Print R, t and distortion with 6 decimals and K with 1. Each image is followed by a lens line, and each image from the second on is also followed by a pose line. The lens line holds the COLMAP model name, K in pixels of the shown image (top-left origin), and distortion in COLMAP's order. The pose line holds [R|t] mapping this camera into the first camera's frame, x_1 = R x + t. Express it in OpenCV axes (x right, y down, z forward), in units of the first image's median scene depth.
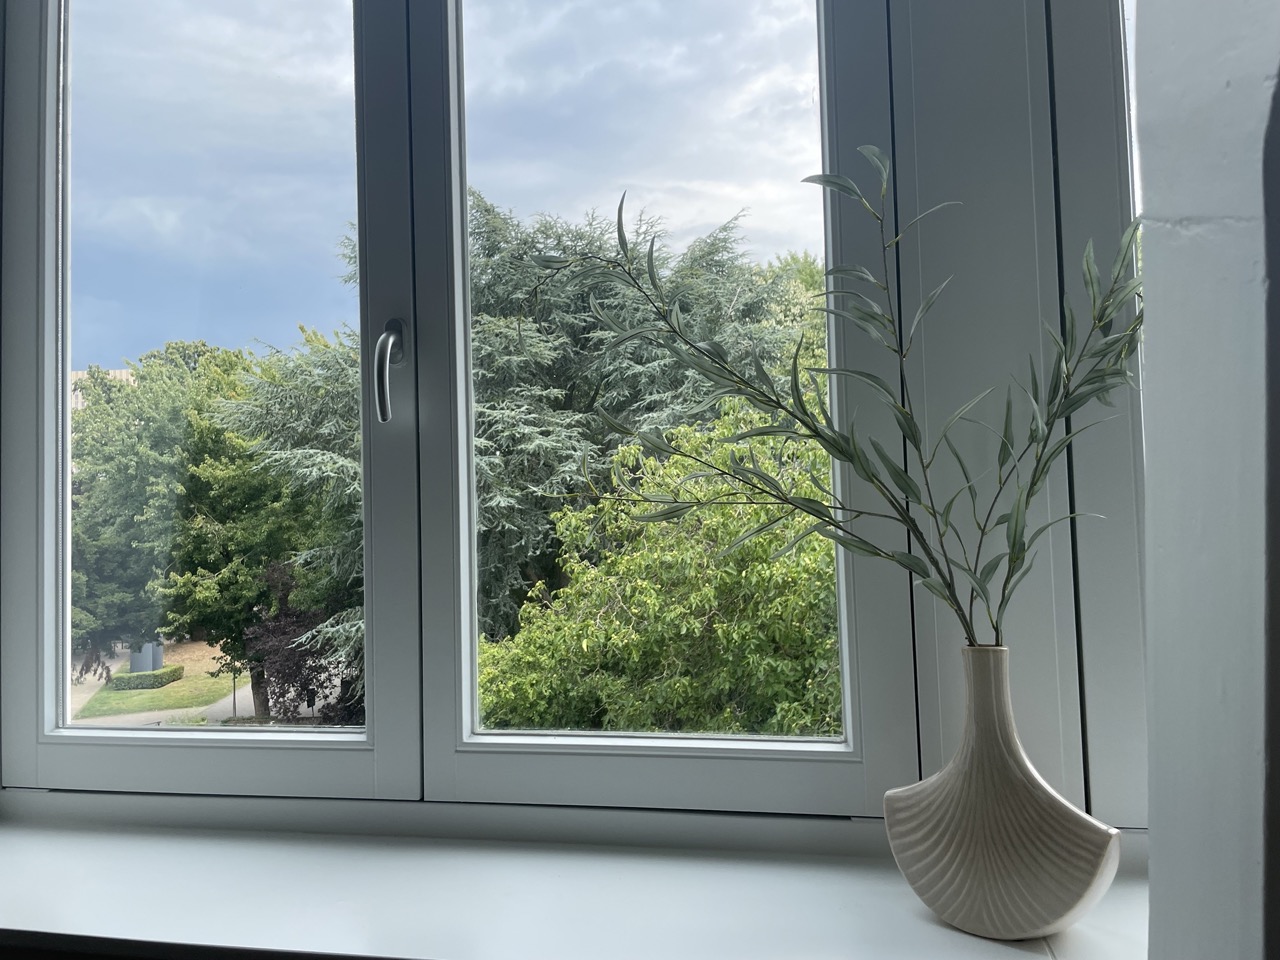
lens RADIAL K [[1002.0, 0, 640.0], [0, 1002.0, 480.0], [0, 0, 1]] dist [0.070593, -0.000430]
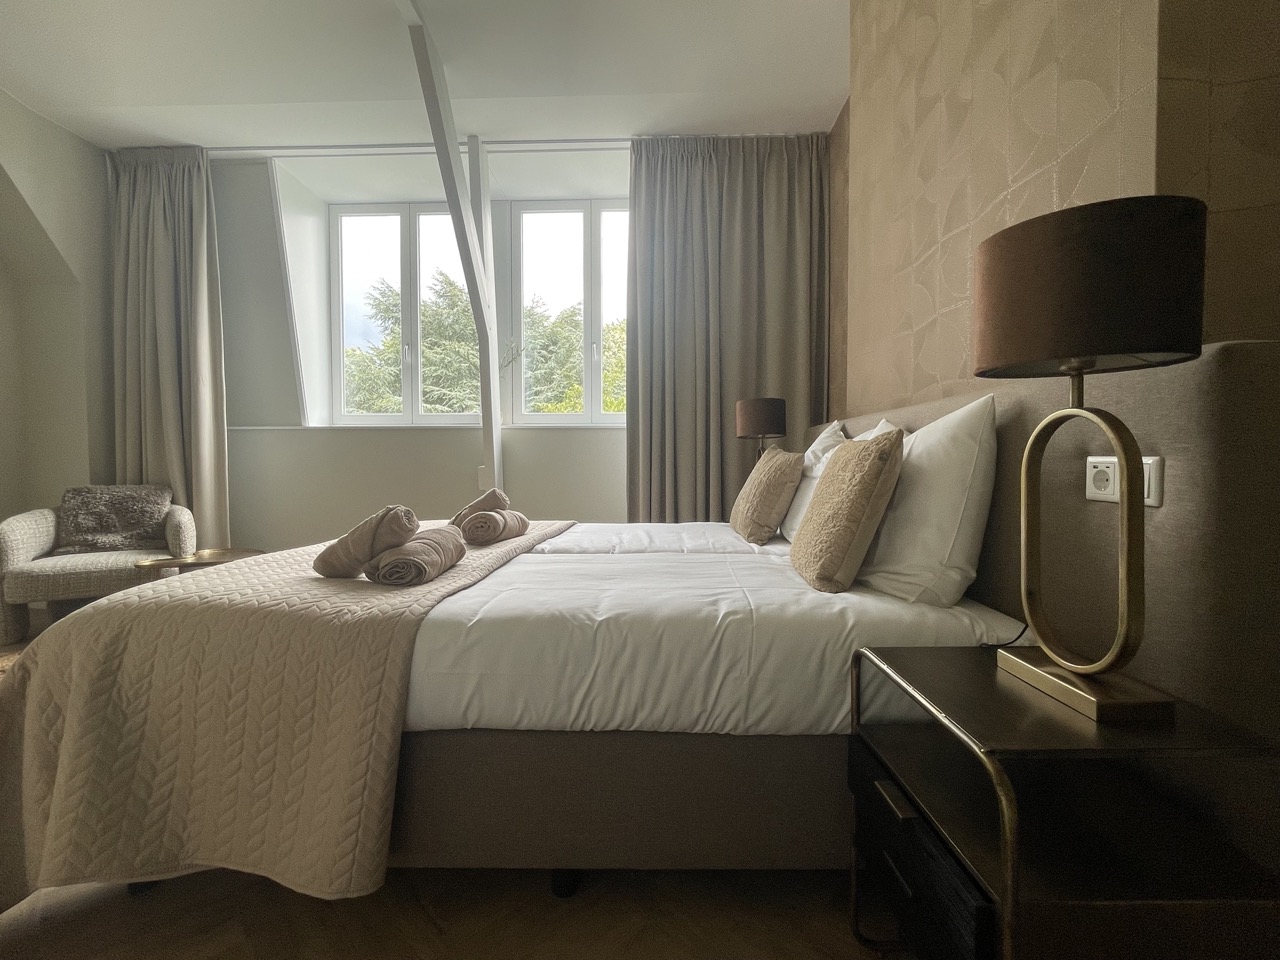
lens RADIAL K [[548.4, 0, 640.0], [0, 548.4, 480.0], [0, 0, 1]] dist [-0.000138, -0.000011]
pose [[0.983768, 0.011324, 0.179087, 0.021559], [-0.024324, 0.997211, 0.070559, 0.015022], [-0.177789, -0.073770, 0.981300, -0.097349]]
